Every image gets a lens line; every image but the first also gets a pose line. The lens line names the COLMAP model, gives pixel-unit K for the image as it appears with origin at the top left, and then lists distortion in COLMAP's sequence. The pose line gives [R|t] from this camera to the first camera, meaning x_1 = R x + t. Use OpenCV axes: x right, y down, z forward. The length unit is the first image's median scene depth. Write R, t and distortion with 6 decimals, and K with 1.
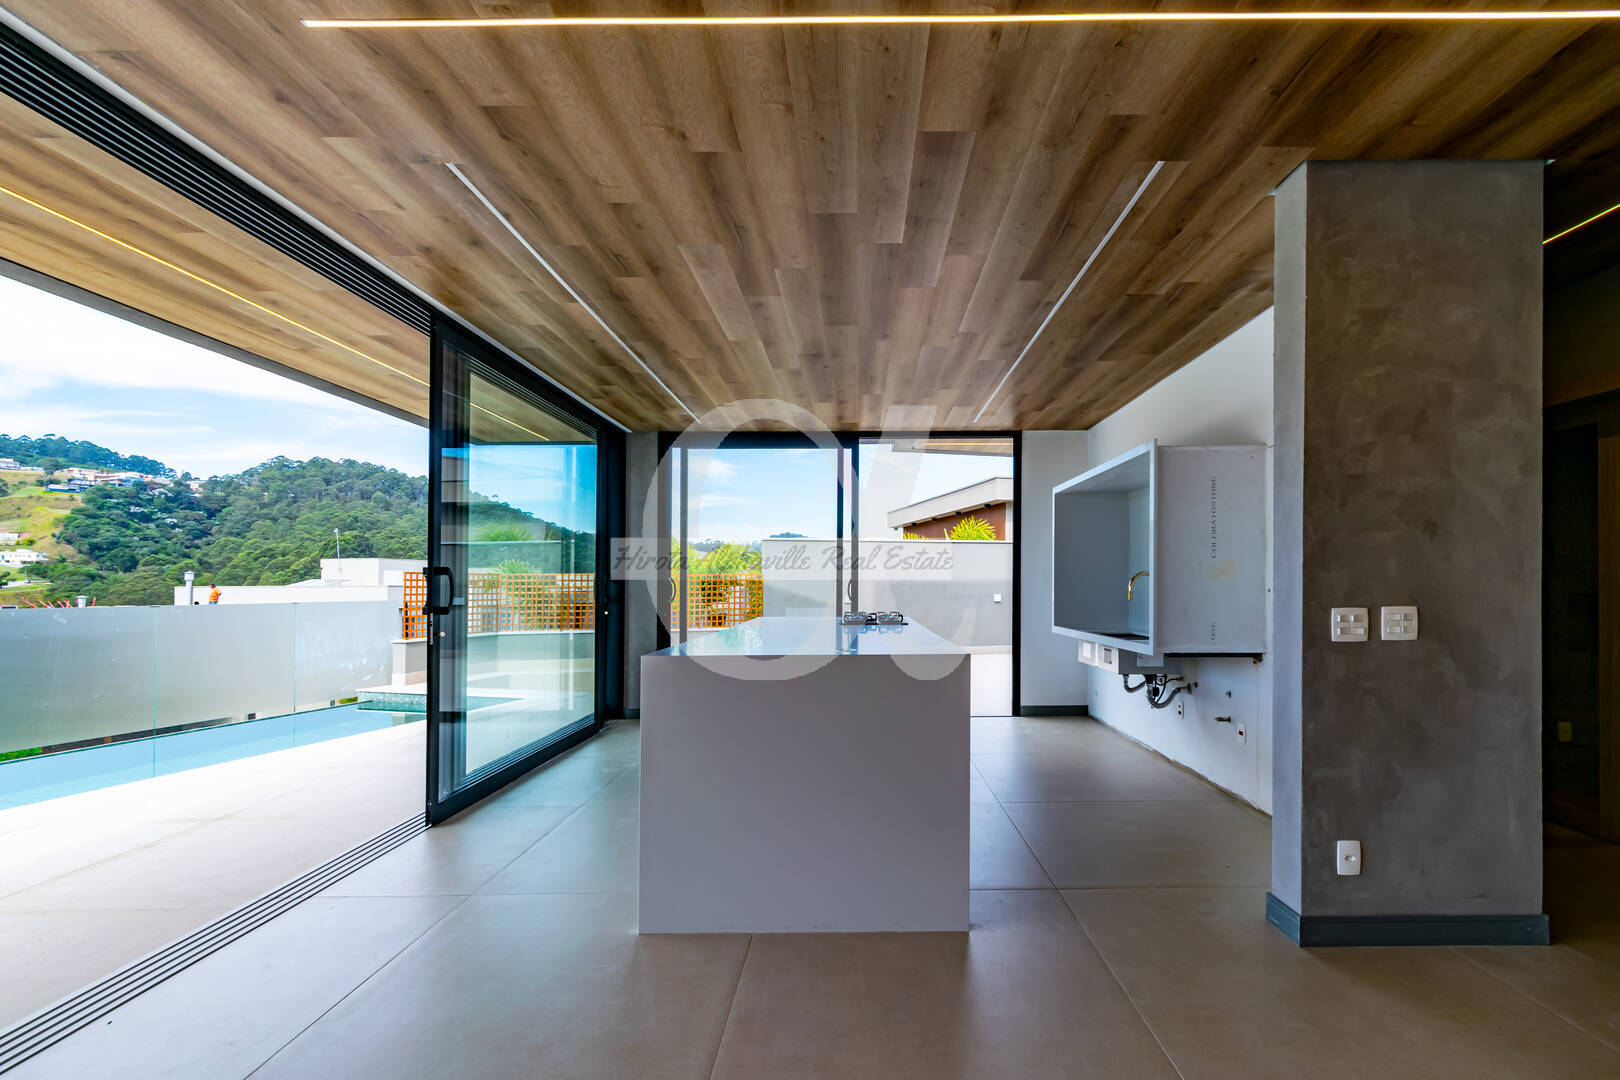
lens RADIAL K [[733.3, 0, 844.0], [0, 733.3, 575.9], [0, 0, 1]] dist [0.000061, -0.000621]
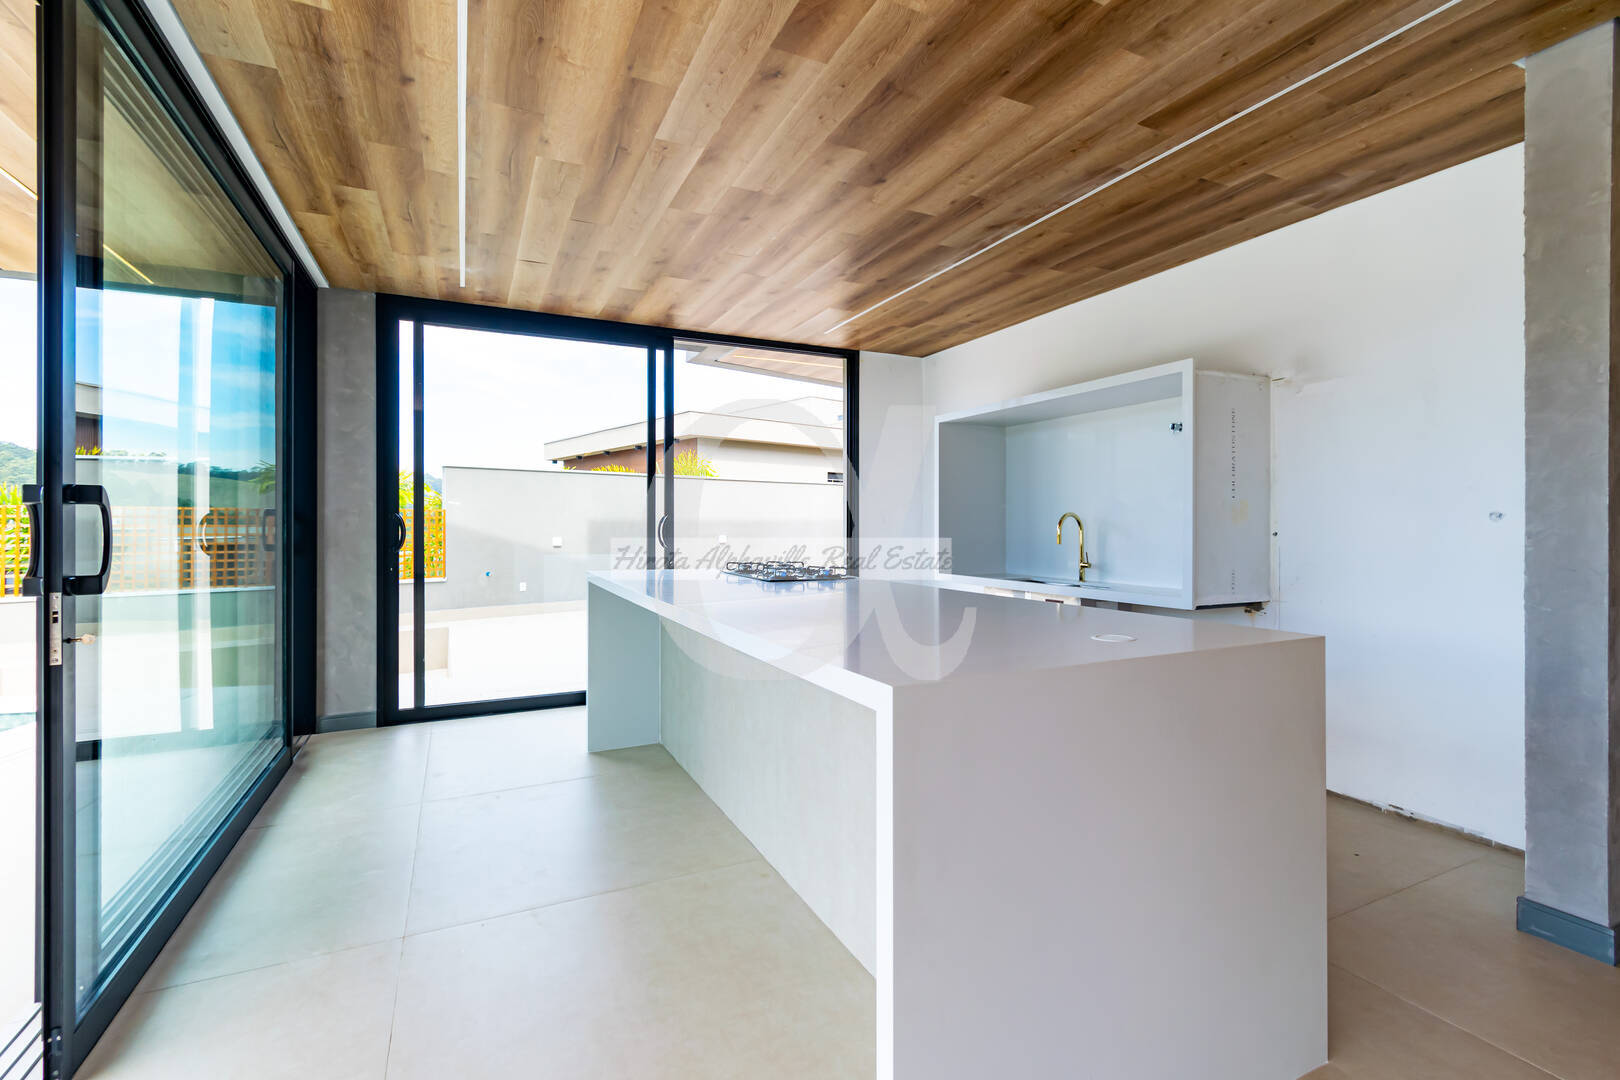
lens RADIAL K [[732.2, 0, 809.9], [0, 732.2, 523.1], [0, 0, 1]] dist [0.000971, -0.000777]
pose [[0.895365, 0.004483, 0.445310, -0.348948], [-0.009208, 0.999922, 0.008448, 0.003065], [-0.445237, -0.011664, 0.895337, 0.415103]]
